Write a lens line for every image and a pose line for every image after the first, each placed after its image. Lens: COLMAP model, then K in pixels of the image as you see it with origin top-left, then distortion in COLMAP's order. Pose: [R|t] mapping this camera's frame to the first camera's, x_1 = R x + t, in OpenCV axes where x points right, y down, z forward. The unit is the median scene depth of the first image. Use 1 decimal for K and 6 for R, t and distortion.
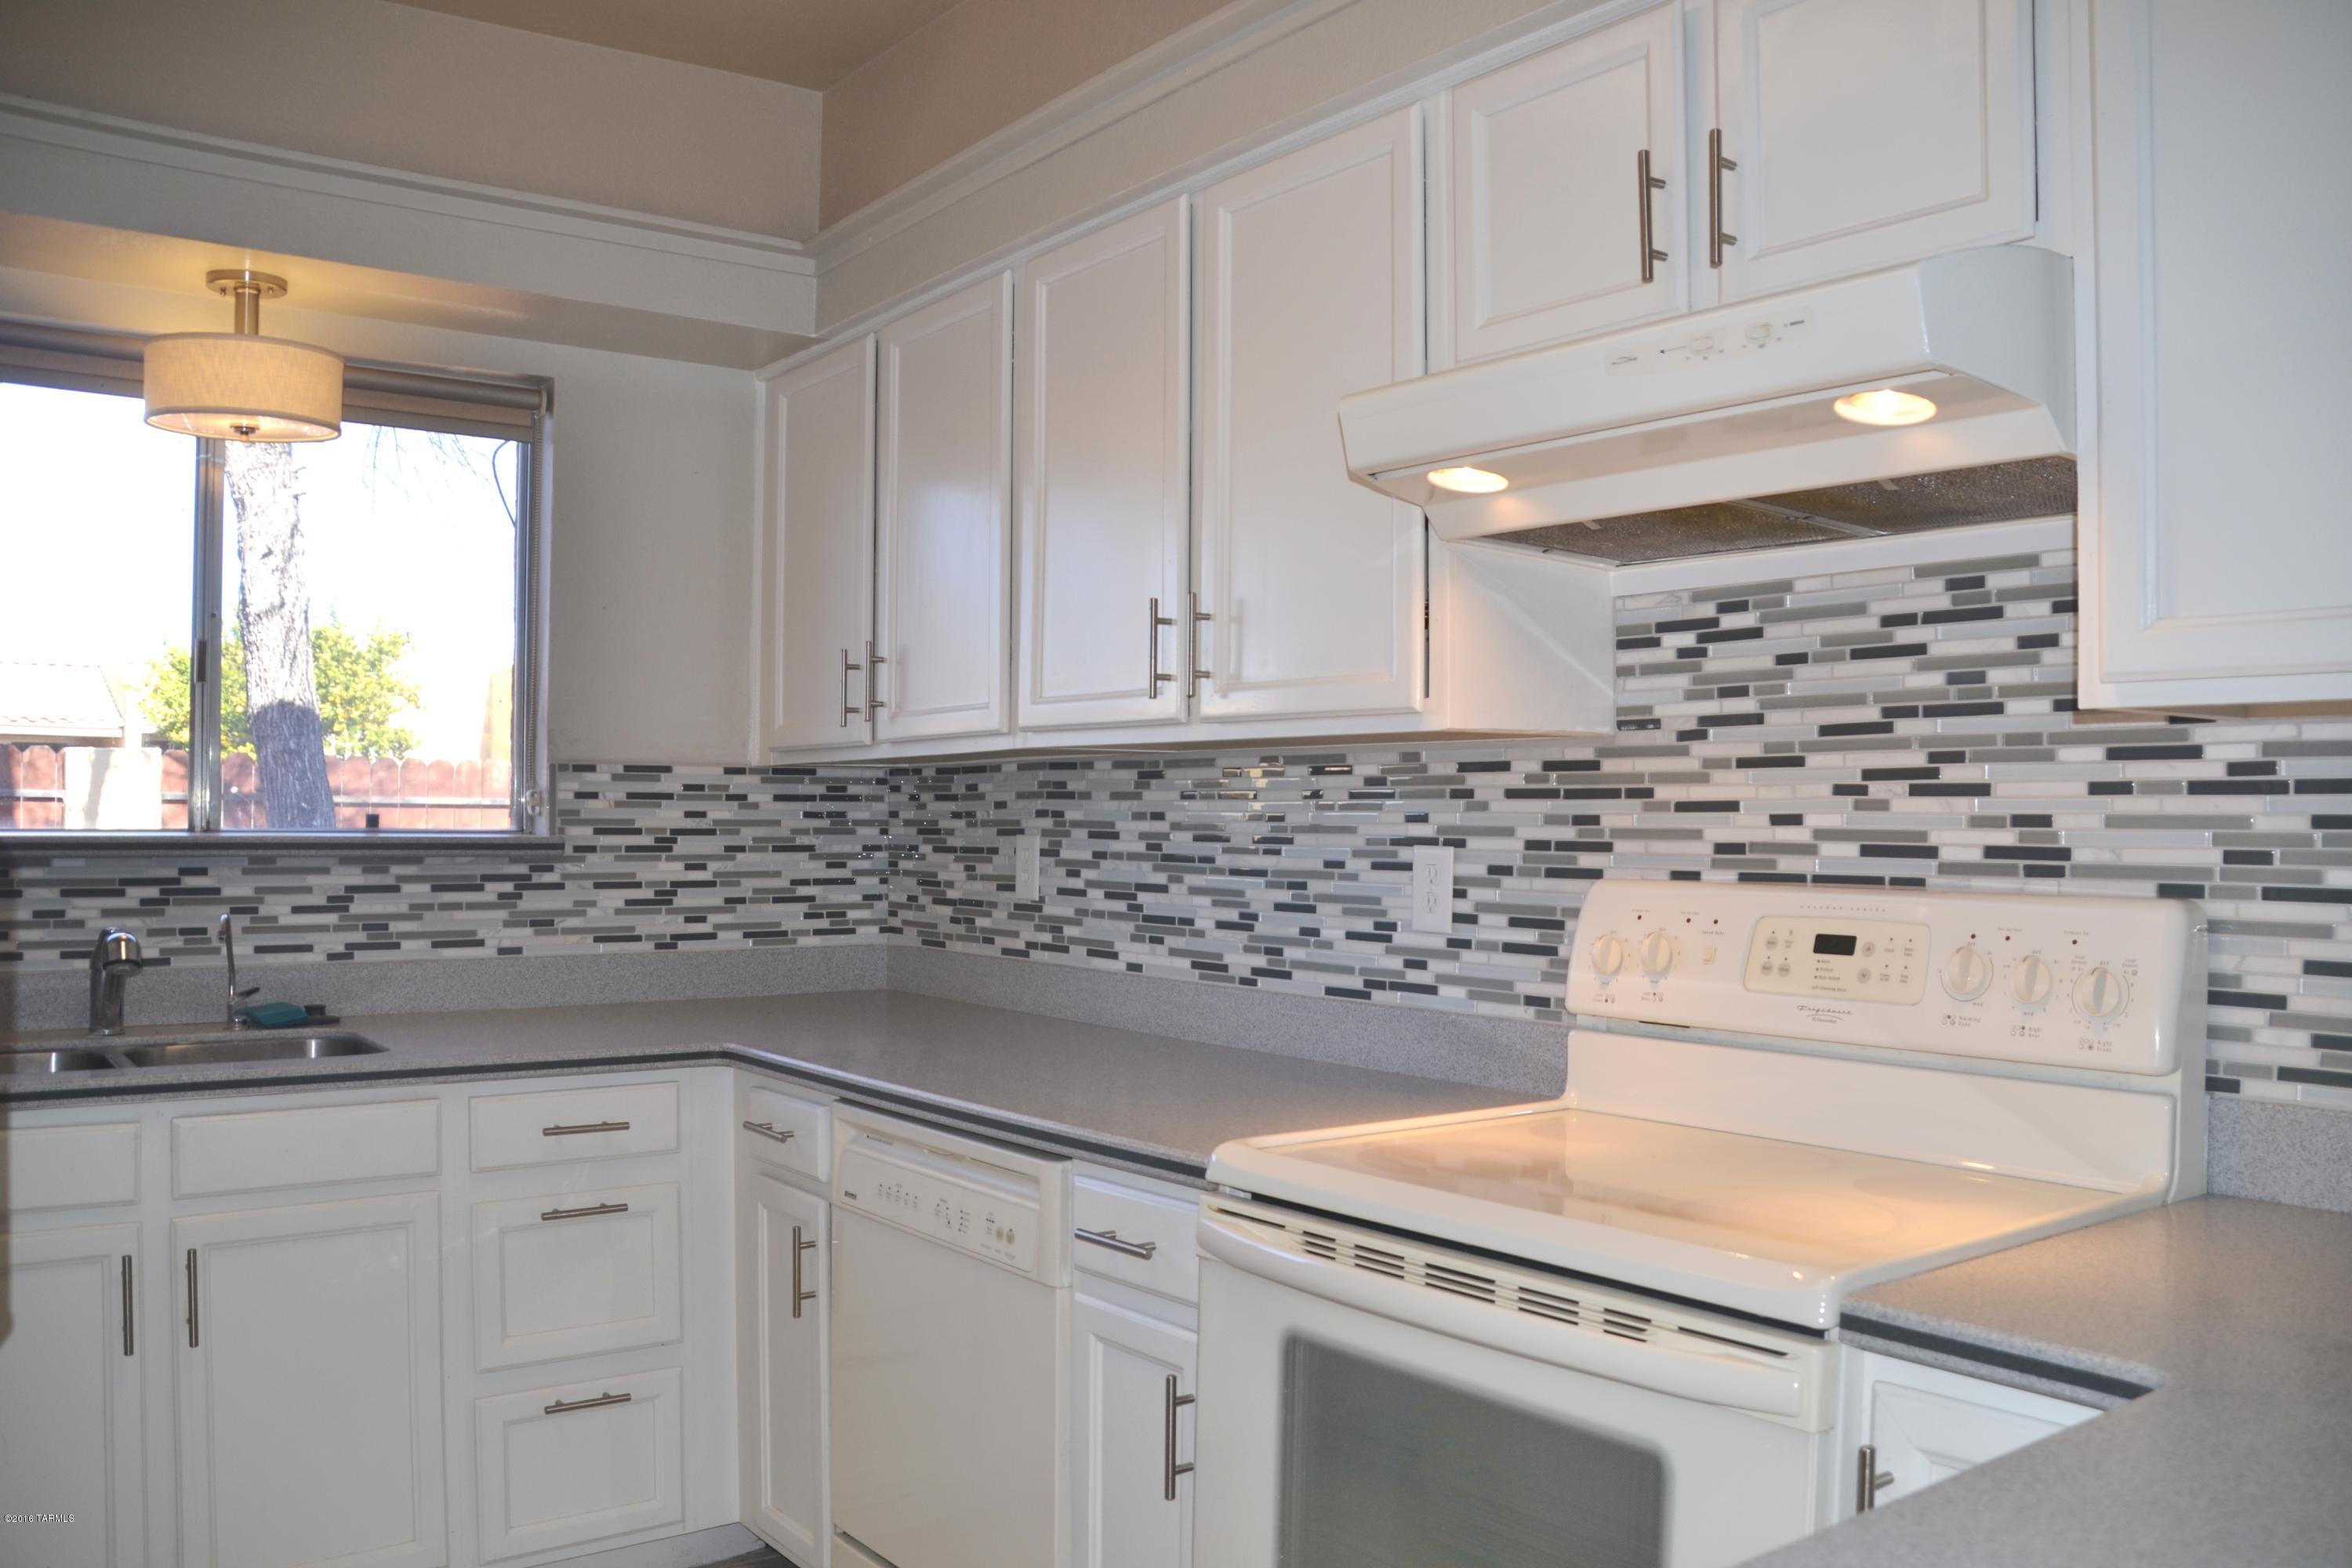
lens RADIAL K [[1872.9, 0, 1174.8], [0, 1872.9, 814.2], [0, 0, 1]] dist [-0.170758, 0.103990]
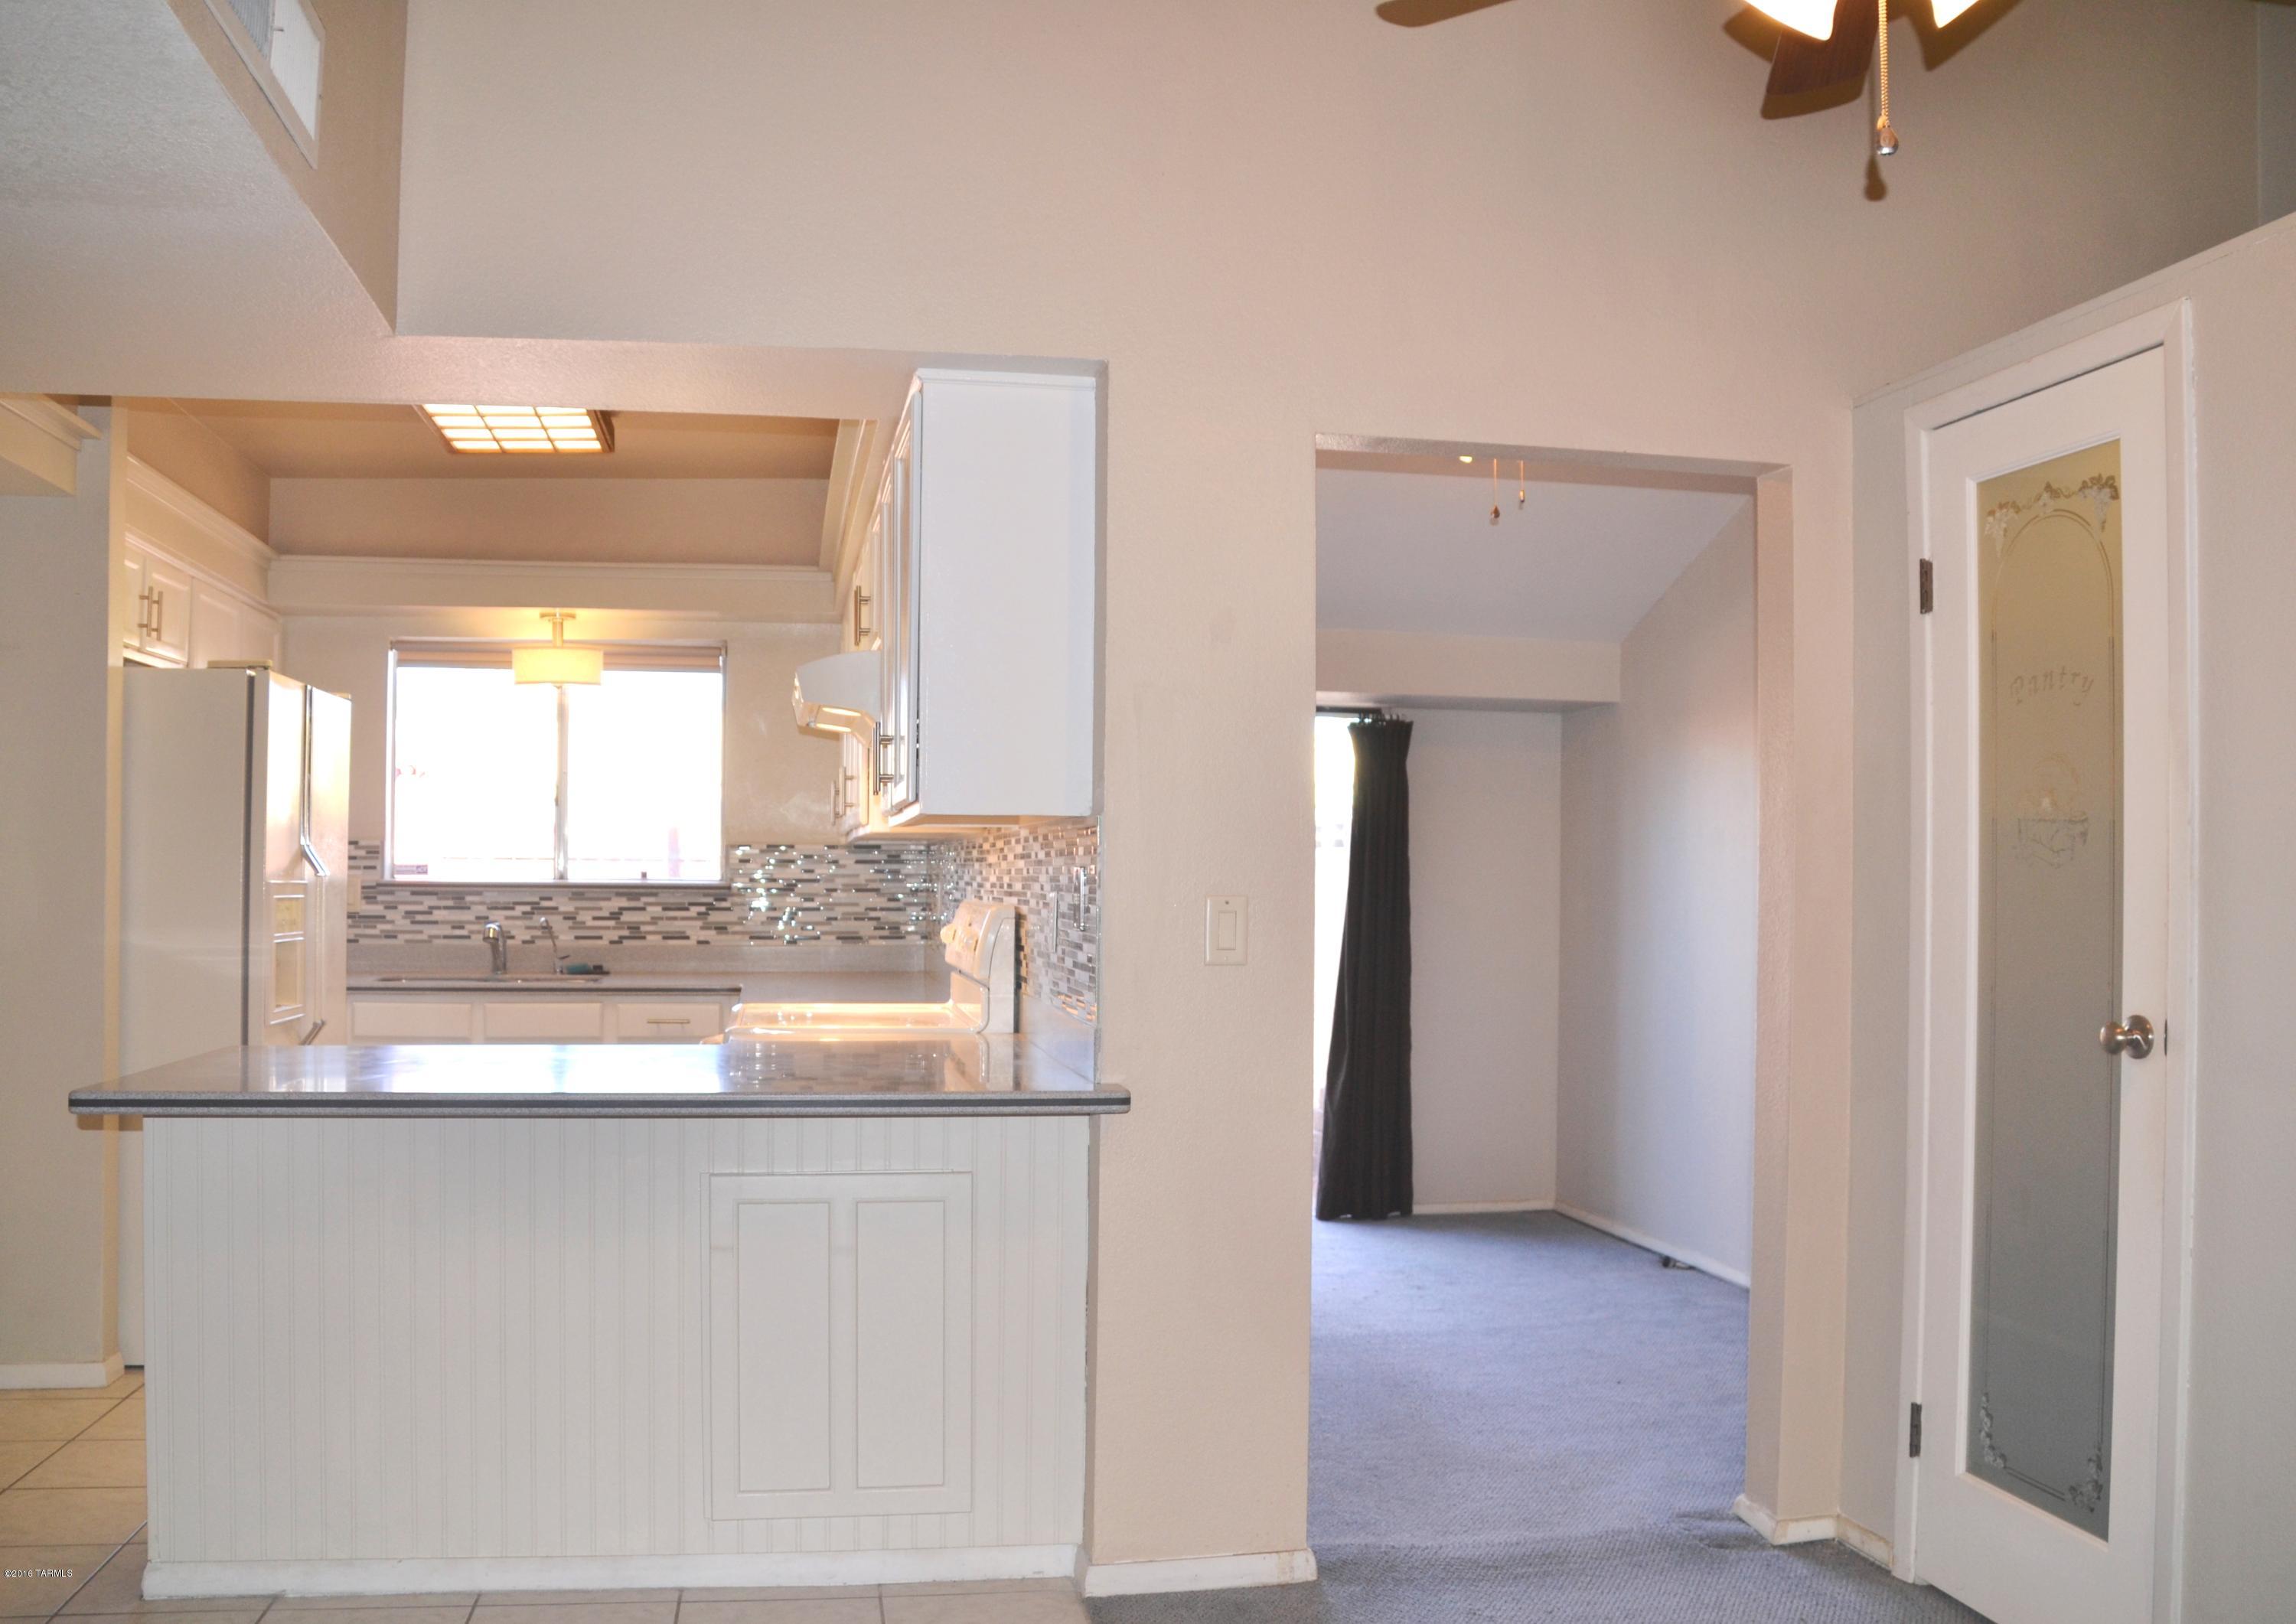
lens RADIAL K [[1938.8, 0, 1143.3], [0, 1938.8, 841.0], [0, 0, 1]] dist [-0.193092, 0.146251]
pose [[0.895682, -0.007931, -0.444624, 0.924506], [0.001268, 0.999882, -0.015281, -0.000099], [0.444693, 0.013123, 0.895587, -0.582822]]
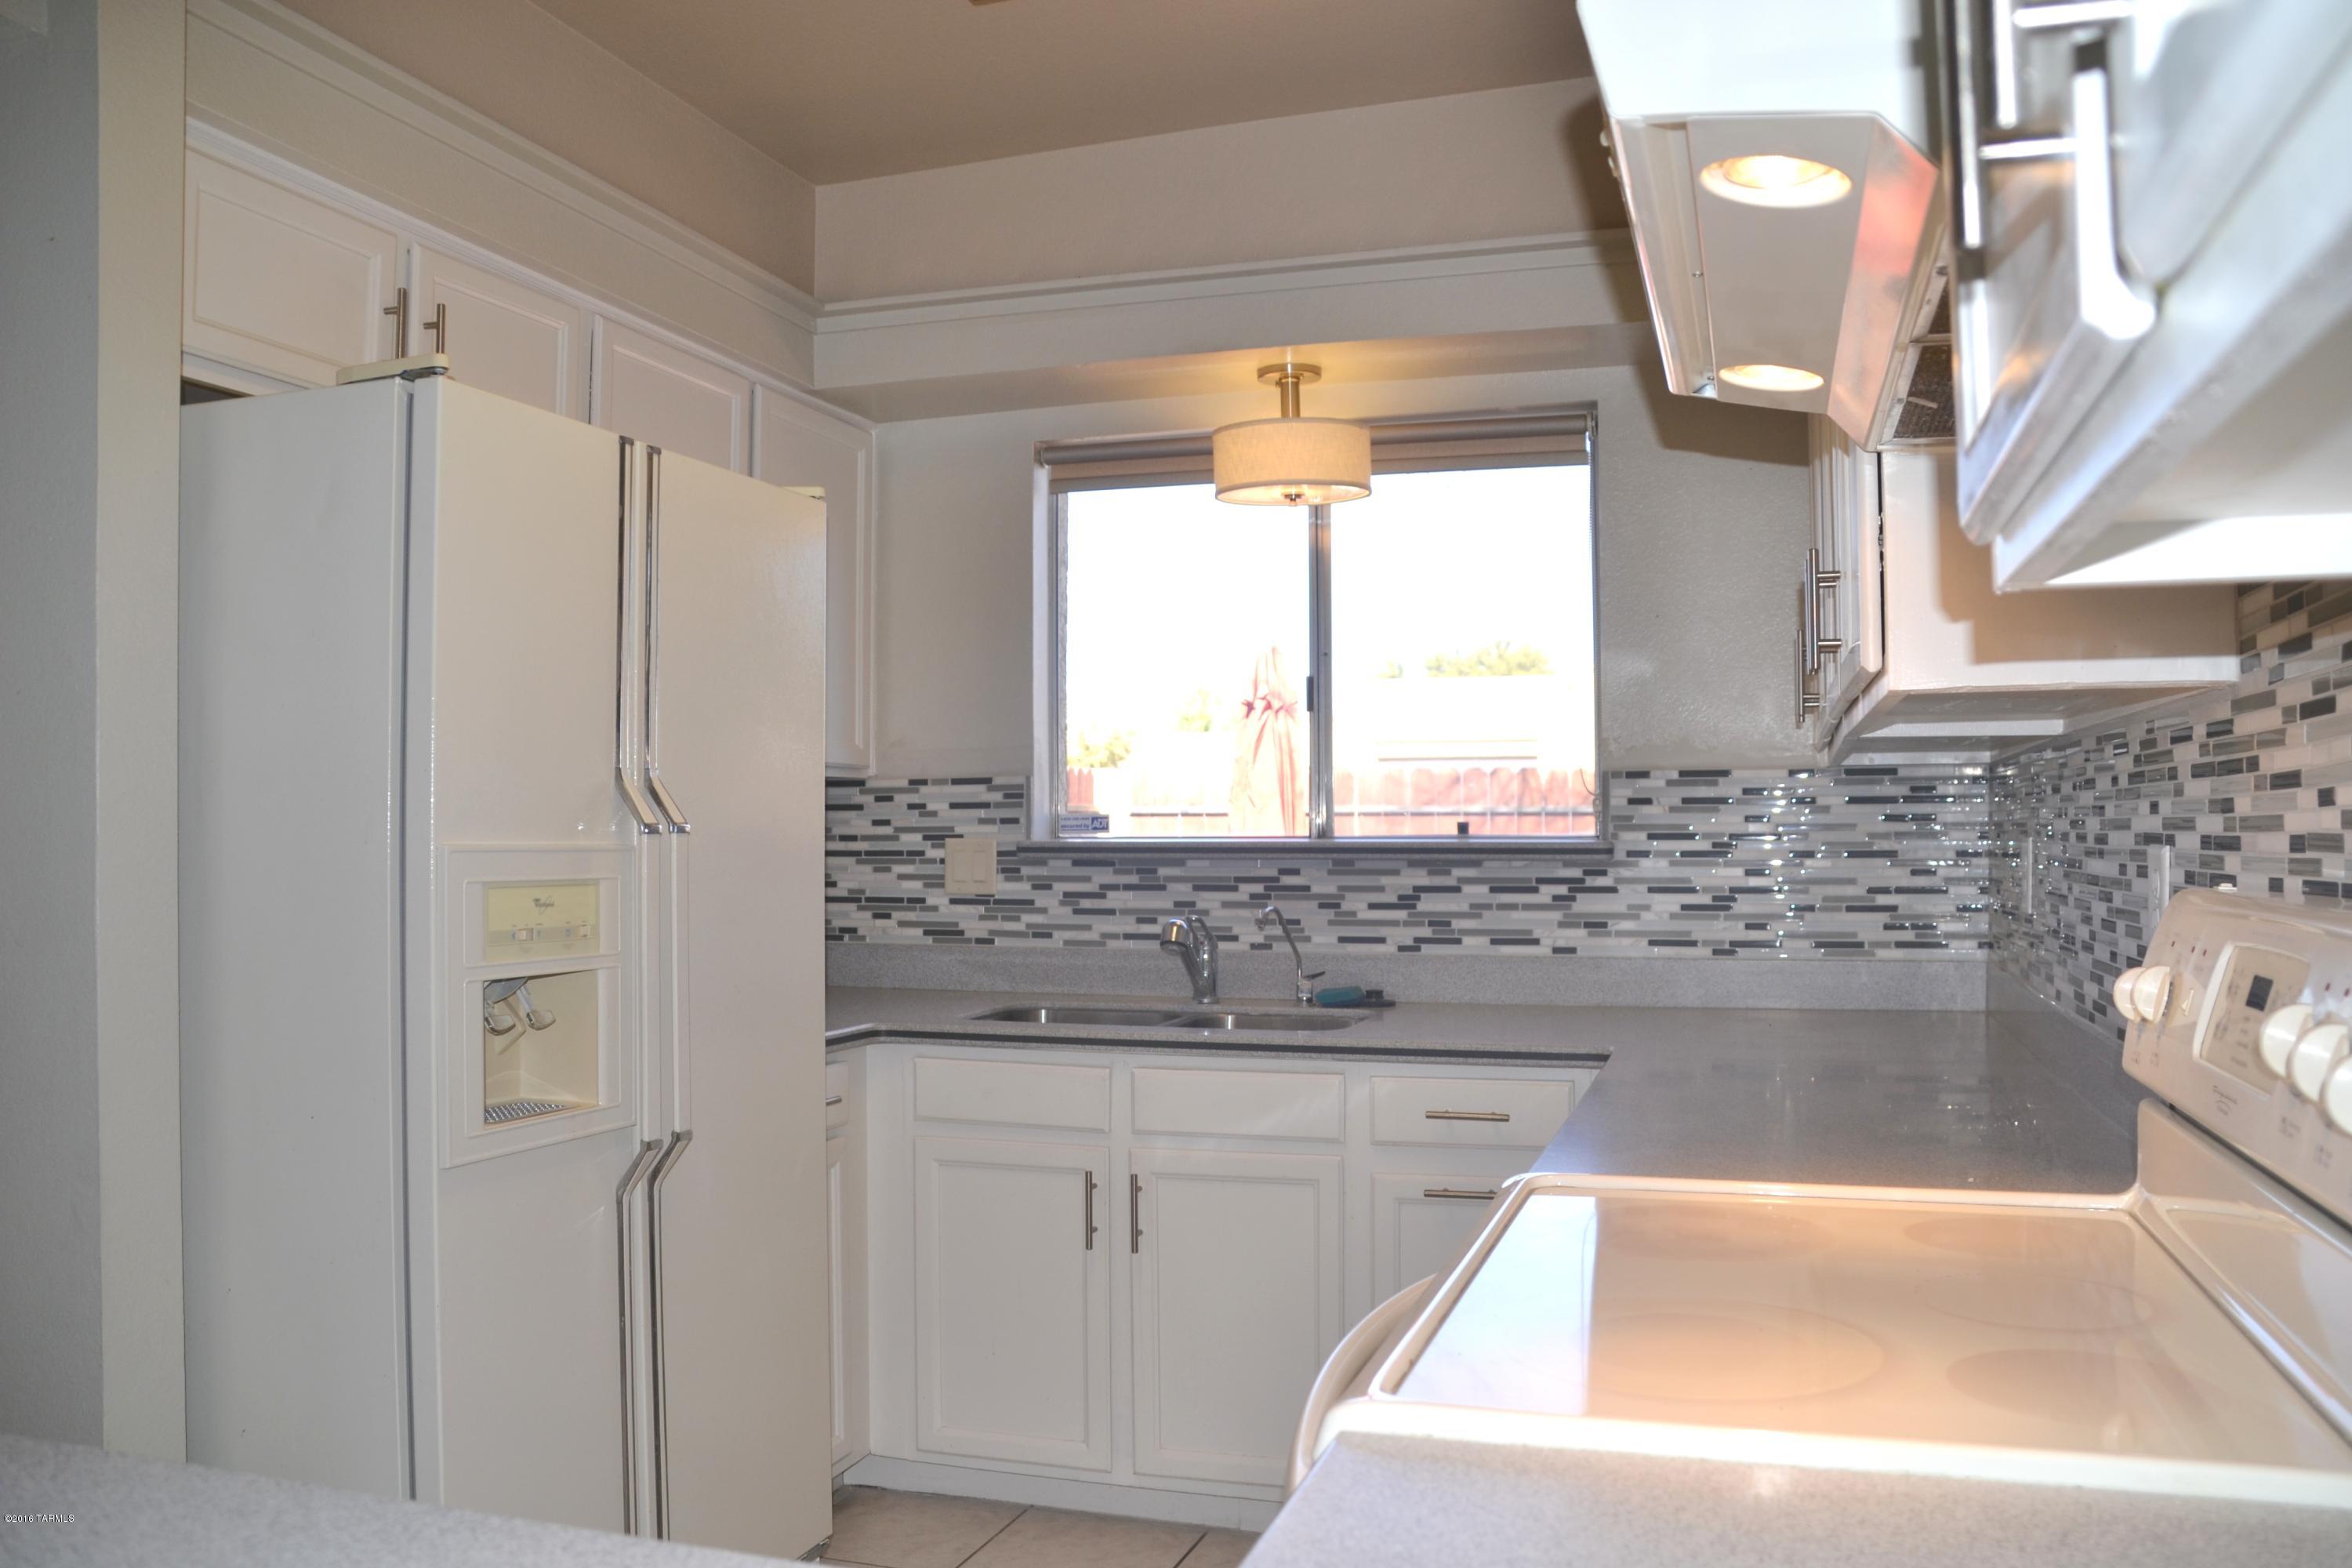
lens RADIAL K [[1872.9, 0, 1174.8], [0, 1872.9, 814.2], [0, 0, 1]] dist [-0.170758, 0.103990]
pose [[0.572398, -0.014151, -0.819854, 0.378232], [0.008434, 0.999900, -0.011371, 0.006437], [0.819933, -0.000406, 0.572460, 0.201659]]
